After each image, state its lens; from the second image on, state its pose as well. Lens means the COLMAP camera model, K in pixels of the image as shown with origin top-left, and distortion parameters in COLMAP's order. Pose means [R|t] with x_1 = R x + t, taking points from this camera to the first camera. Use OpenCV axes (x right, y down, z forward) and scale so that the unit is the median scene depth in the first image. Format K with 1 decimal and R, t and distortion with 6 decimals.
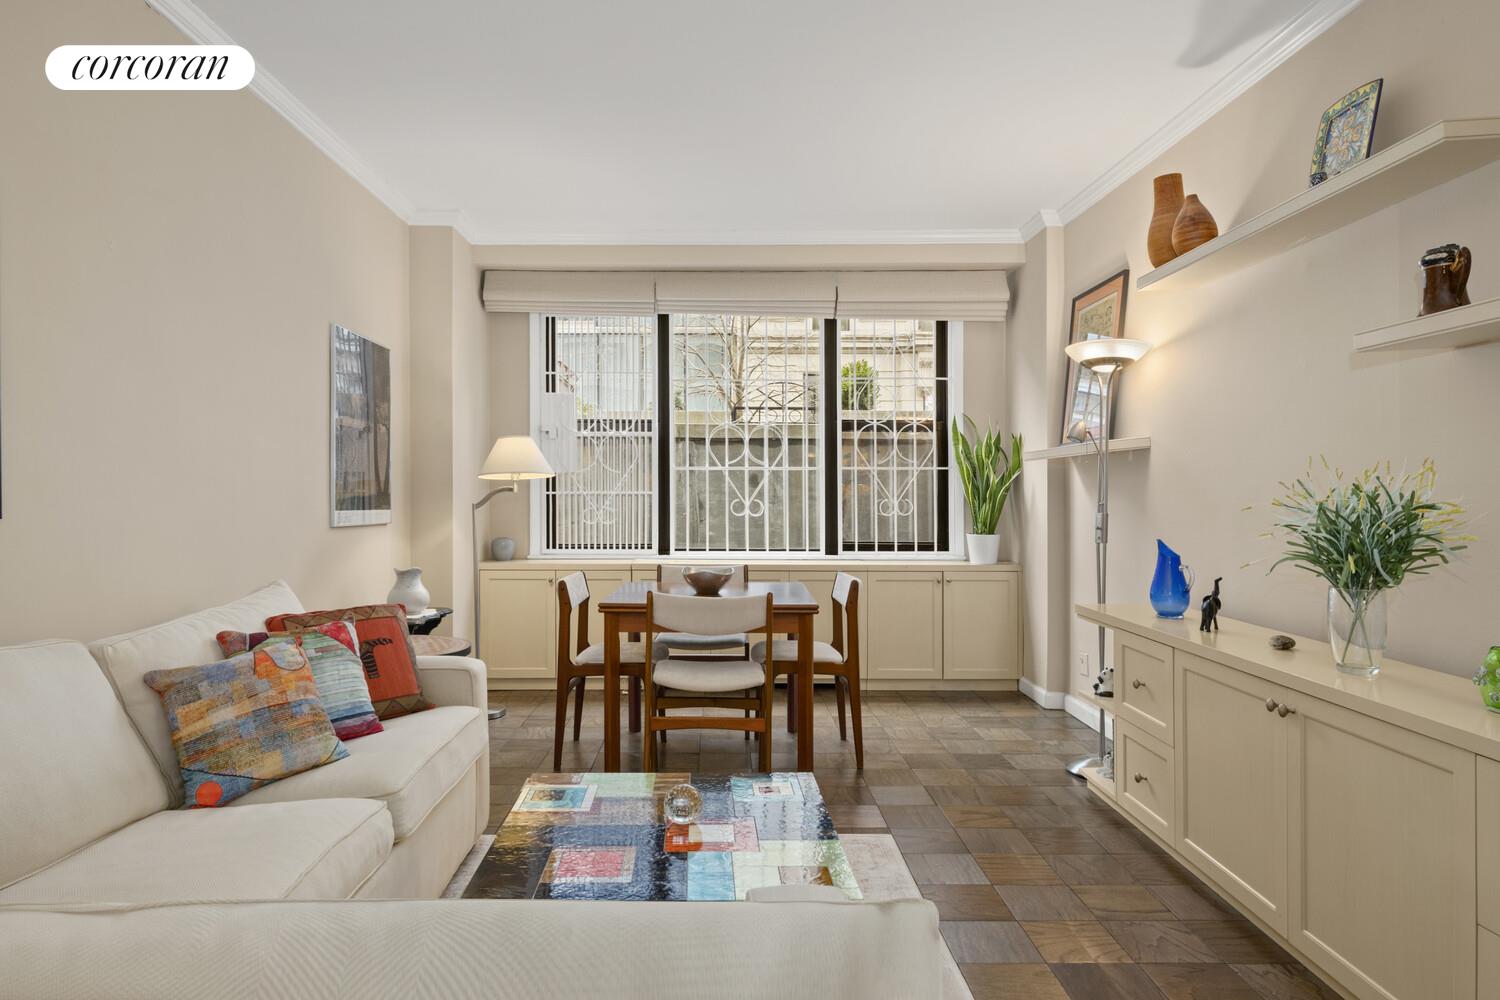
lens RADIAL K [[828.6, 0, 747.4], [0, 828.6, 466.0], [0, 0, 1]] dist [-0.002534, -0.001429]
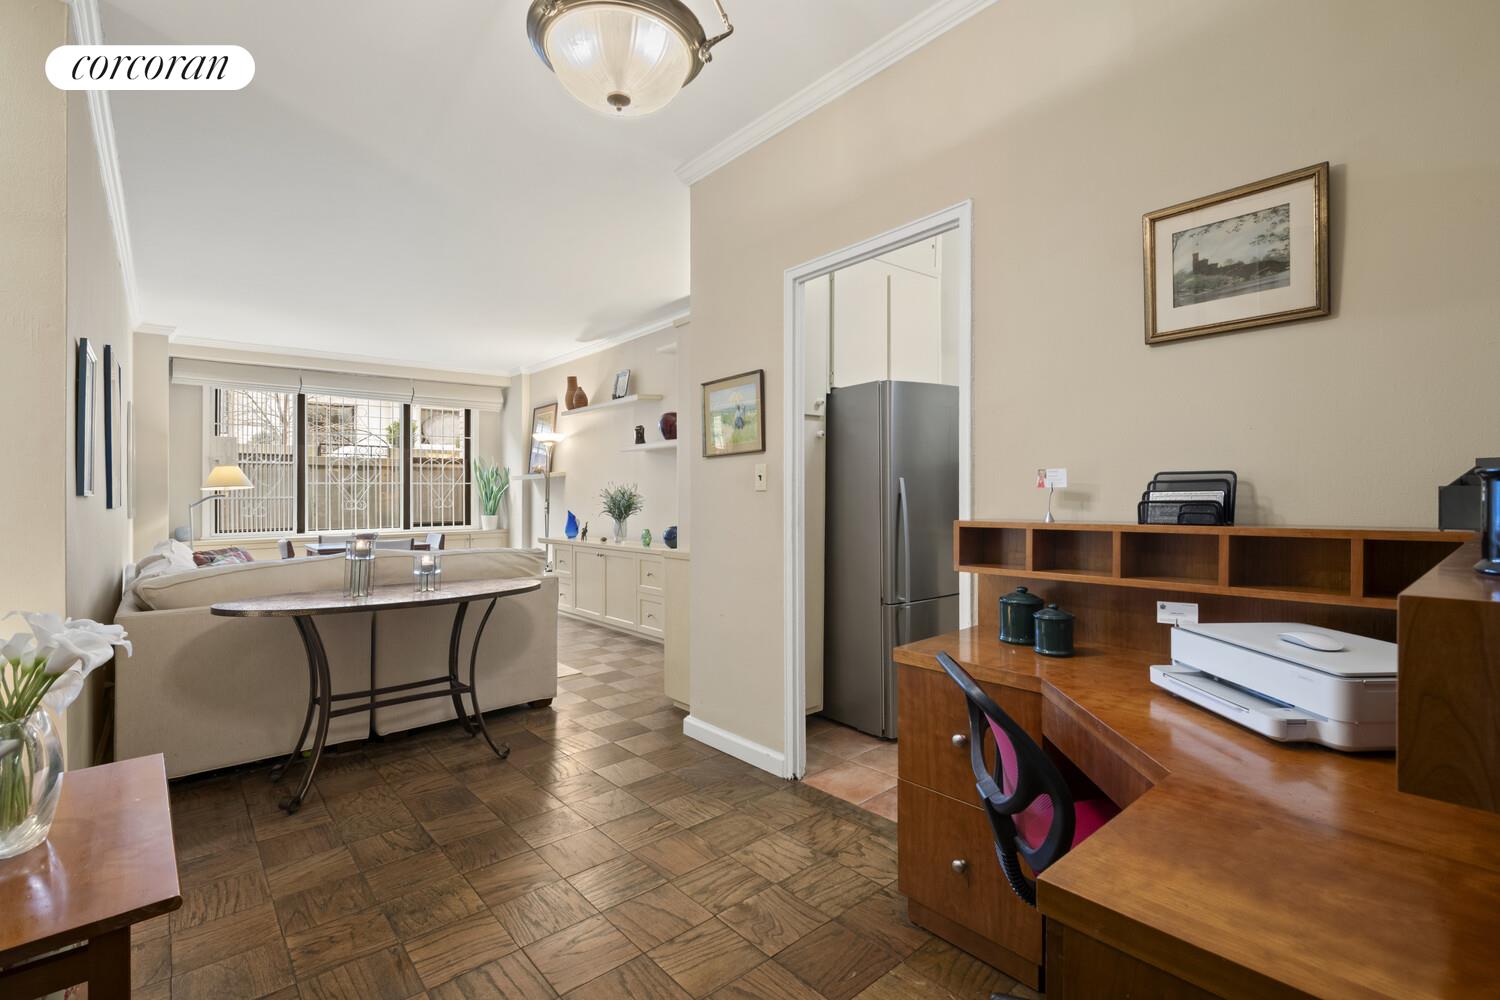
lens RADIAL K [[682.0, 0, 748.4], [0, 682.0, 485.9], [0, 0, 1]] dist [-0.000049, -0.000010]
pose [[0.755965, -0.000729, 0.654611, -0.335293], [-0.007363, 0.999927, 0.009617, -0.011875], [-0.654570, -0.012090, 0.755904, -0.692506]]
